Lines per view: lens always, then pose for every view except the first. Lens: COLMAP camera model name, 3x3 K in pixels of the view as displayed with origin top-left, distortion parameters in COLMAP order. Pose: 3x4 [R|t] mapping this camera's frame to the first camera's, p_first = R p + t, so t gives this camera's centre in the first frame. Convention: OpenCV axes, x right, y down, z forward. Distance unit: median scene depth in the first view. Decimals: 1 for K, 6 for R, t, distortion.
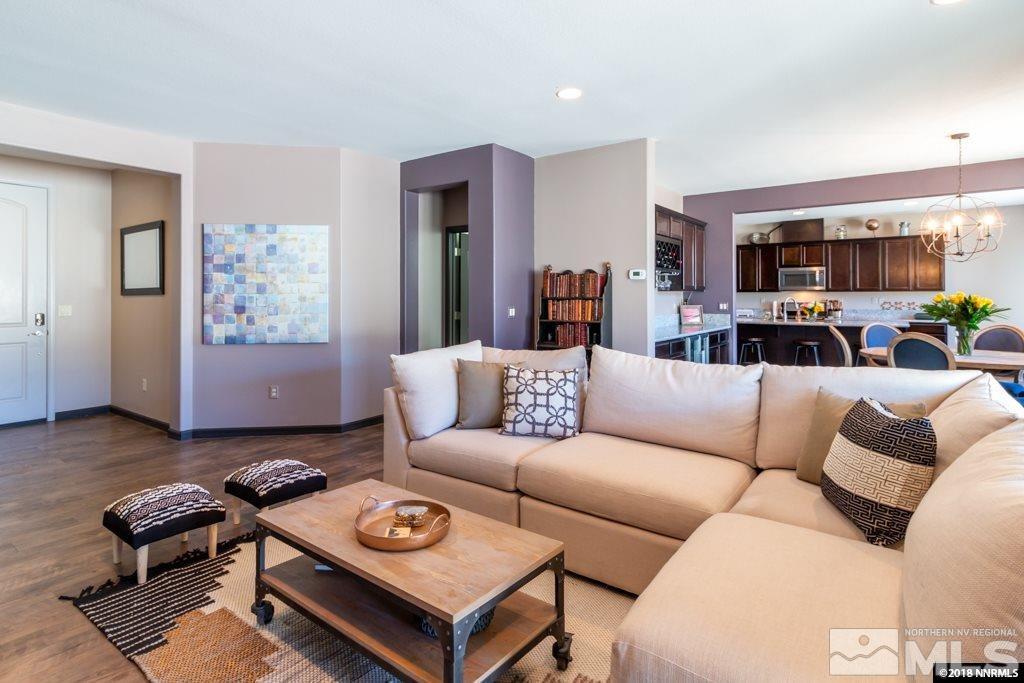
lens RADIAL K [[531.0, 0, 483.6], [0, 531.0, 297.8], [0, 0, 1]] dist [-0.021864, 0.000495]
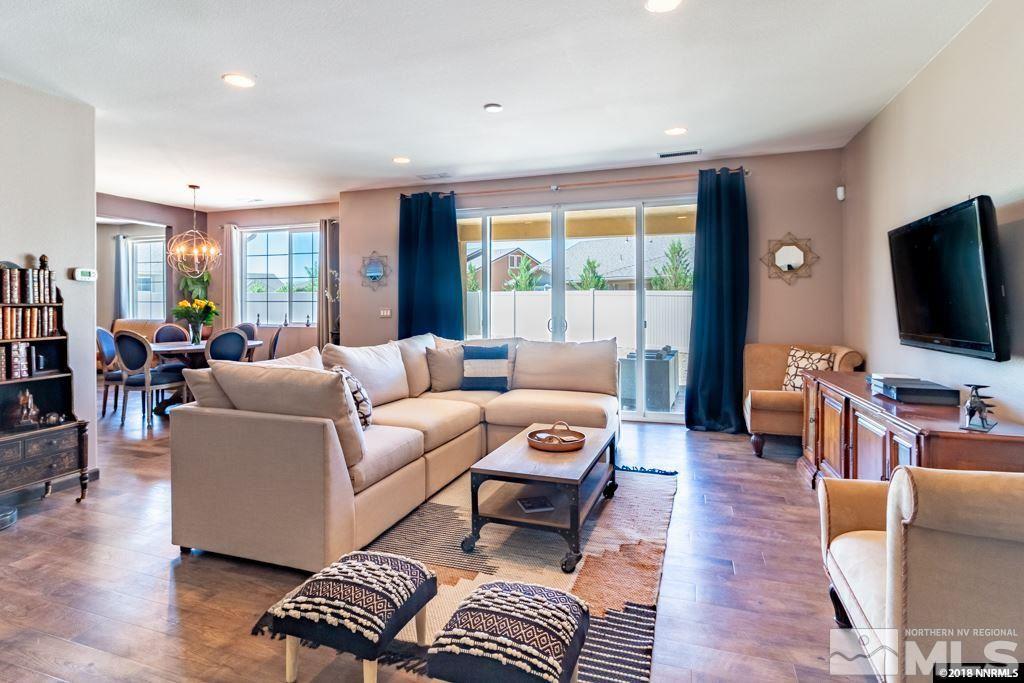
lens RADIAL K [[495.5, 0, 512.1], [0, 495.5, 320.7], [0, 0, 1]] dist [0.015595, -0.000110]
pose [[-0.326587, -0.030734, 0.944667, -0.709007], [-0.003764, 0.999506, 0.031217, -0.001832], [-0.945160, 0.006639, -0.326541, 0.729843]]
